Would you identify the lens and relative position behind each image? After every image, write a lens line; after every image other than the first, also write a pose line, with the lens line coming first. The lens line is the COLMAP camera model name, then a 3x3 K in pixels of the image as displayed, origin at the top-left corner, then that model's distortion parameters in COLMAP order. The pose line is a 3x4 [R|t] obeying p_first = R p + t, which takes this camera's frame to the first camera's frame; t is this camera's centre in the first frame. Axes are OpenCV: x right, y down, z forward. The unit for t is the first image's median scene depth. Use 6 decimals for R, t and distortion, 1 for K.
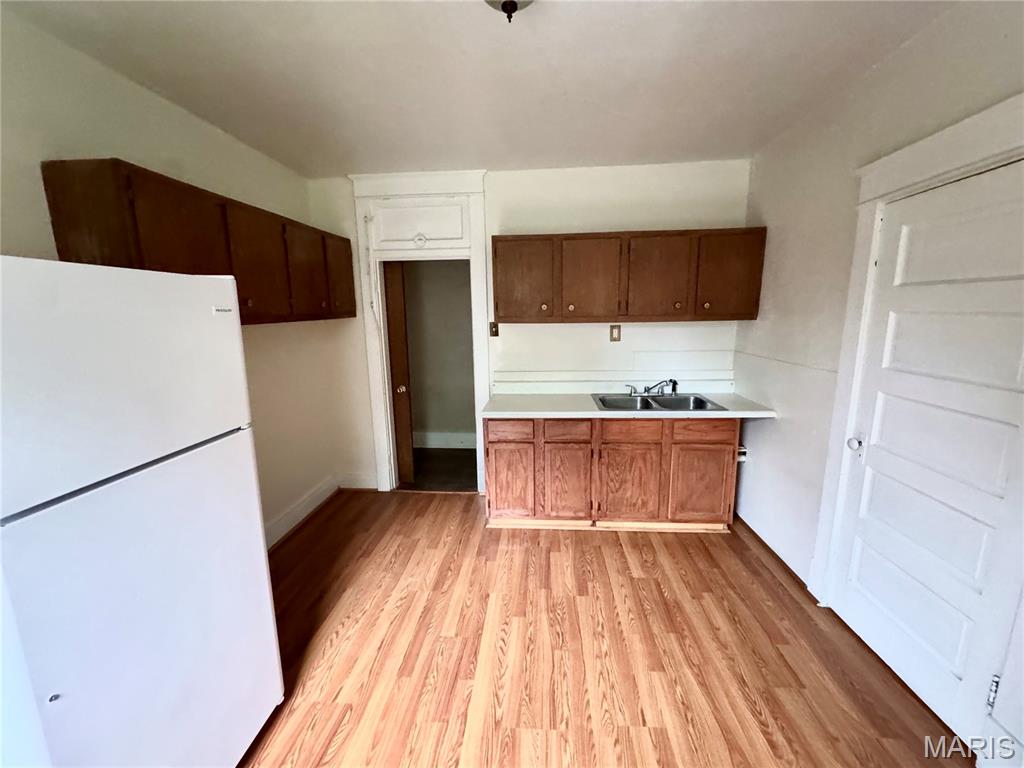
lens RADIAL K [[407.9, 0, 511.8], [0, 407.9, 382.7], [0, 0, 1]] dist [-0.003458, 0.000163]
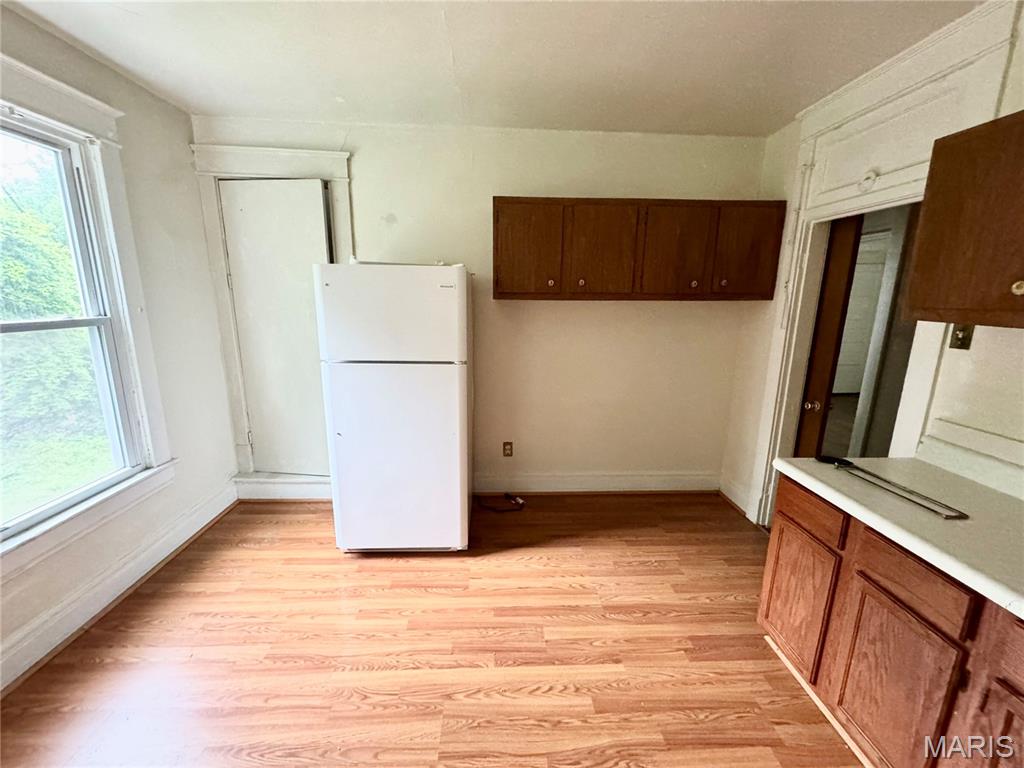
lens RADIAL K [[407.9, 0, 511.8], [0, 407.9, 382.7], [0, 0, 1]] dist [-0.003458, 0.000163]
pose [[0.118356, 0.225814, -0.966954, 0.589605], [-0.188409, 0.961215, 0.201412, -0.113338], [0.974933, 0.158345, 0.156311, 0.648607]]
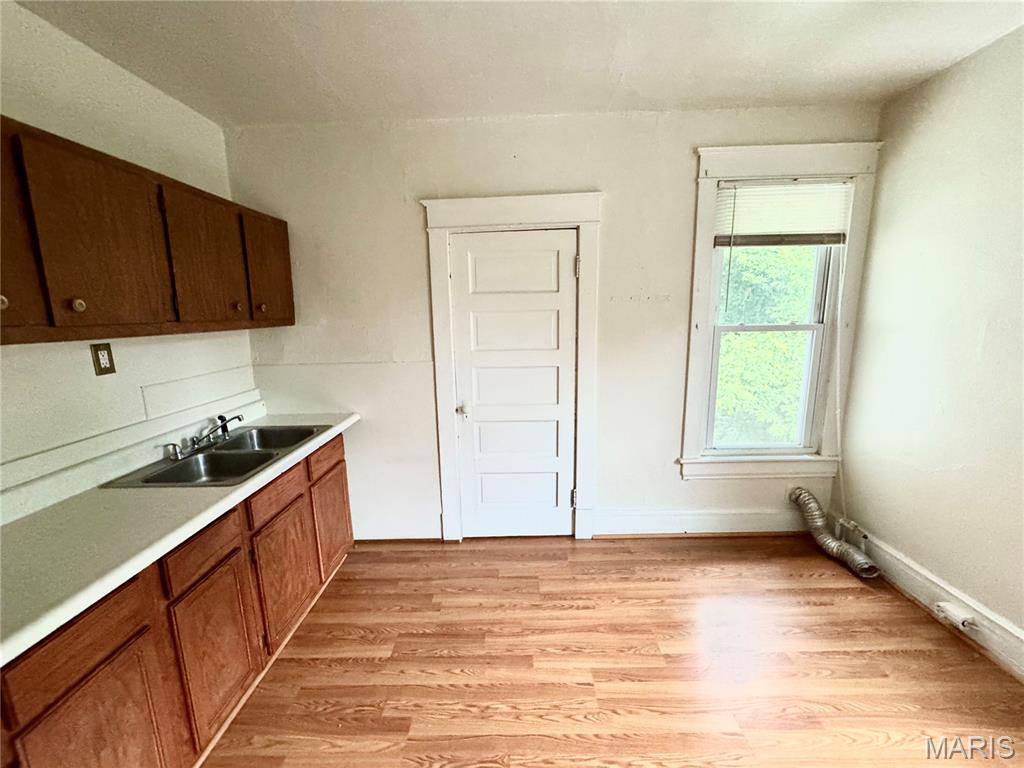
lens RADIAL K [[407.9, 0, 511.8], [0, 407.9, 382.7], [0, 0, 1]] dist [-0.003458, 0.000163]
pose [[-0.059803, -0.155248, 0.986064, -0.446890], [0.195685, 0.966841, 0.164089, -0.116372], [-0.978842, 0.202770, -0.027440, 0.792005]]
